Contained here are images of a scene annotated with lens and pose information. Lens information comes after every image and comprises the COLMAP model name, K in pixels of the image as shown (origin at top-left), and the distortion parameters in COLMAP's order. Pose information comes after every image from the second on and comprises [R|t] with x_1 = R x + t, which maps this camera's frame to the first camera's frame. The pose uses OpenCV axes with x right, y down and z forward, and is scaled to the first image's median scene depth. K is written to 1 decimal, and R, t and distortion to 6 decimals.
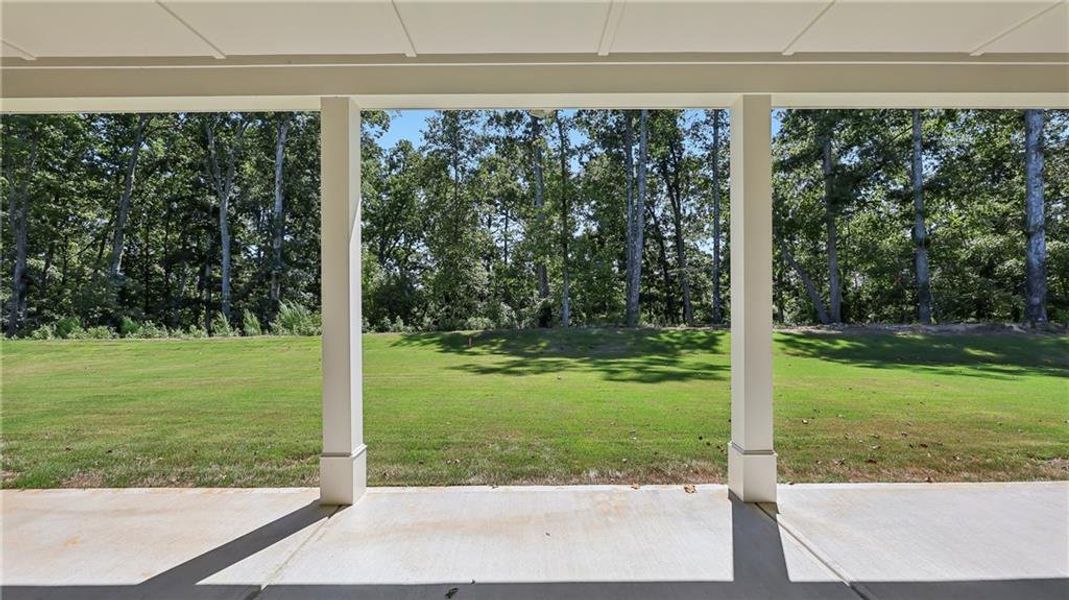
lens RADIAL K [[433.7, 0, 532.7], [0, 433.7, 305.3], [0, 0, 1]] dist [-0.000983, 0.000649]
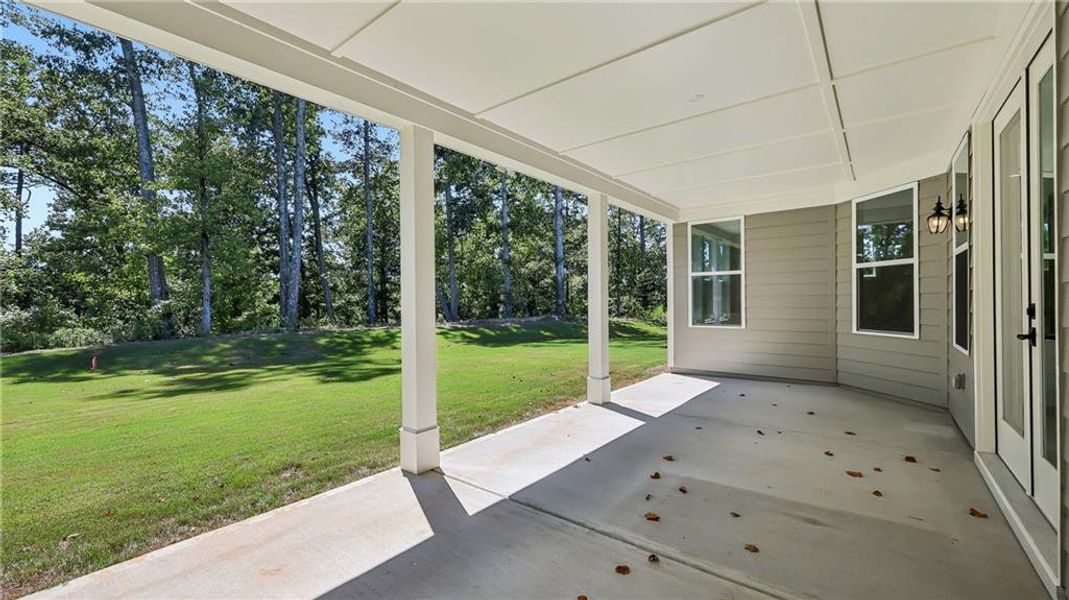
lens RADIAL K [[439.7, 0, 541.6], [0, 439.7, 302.1], [0, 0, 1]] dist [0.002617, -0.000938]
pose [[0.614911, -0.001246, 0.788595, -0.237235], [0.012087, 0.999896, -0.007844, 0.002350], [-0.788504, 0.014355, 0.614863, 0.001853]]
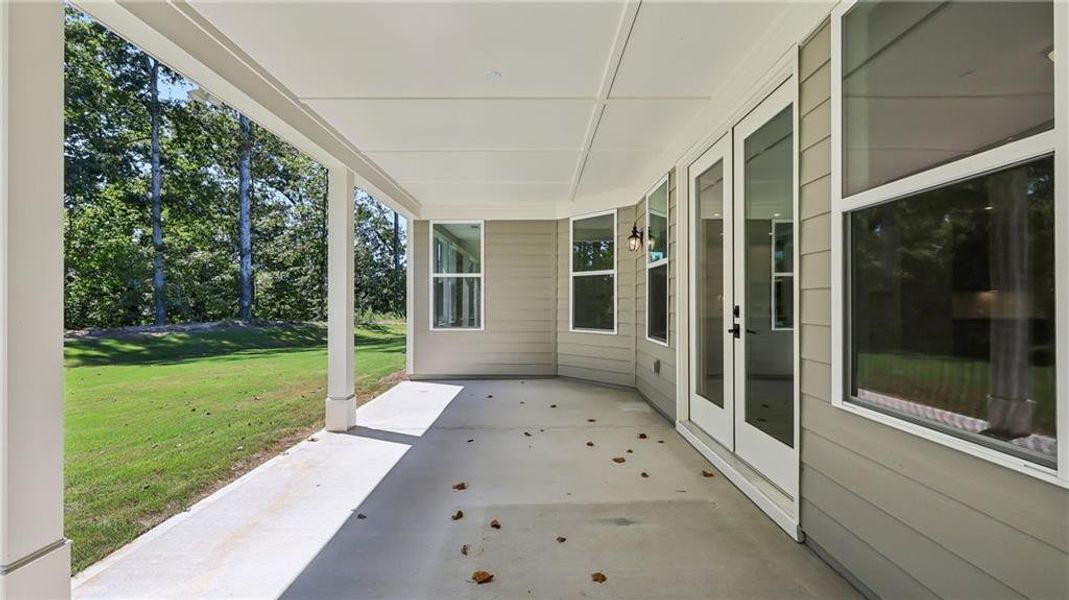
lens RADIAL K [[433.7, 0, 541.4], [0, 433.7, 299.0], [0, 0, 1]] dist [-0.000983, 0.000649]
pose [[0.002721, 0.013530, 0.999905, -0.206351], [0.009140, 0.999866, -0.013554, 0.002581], [-0.999955, 0.009176, 0.002597, 0.059303]]
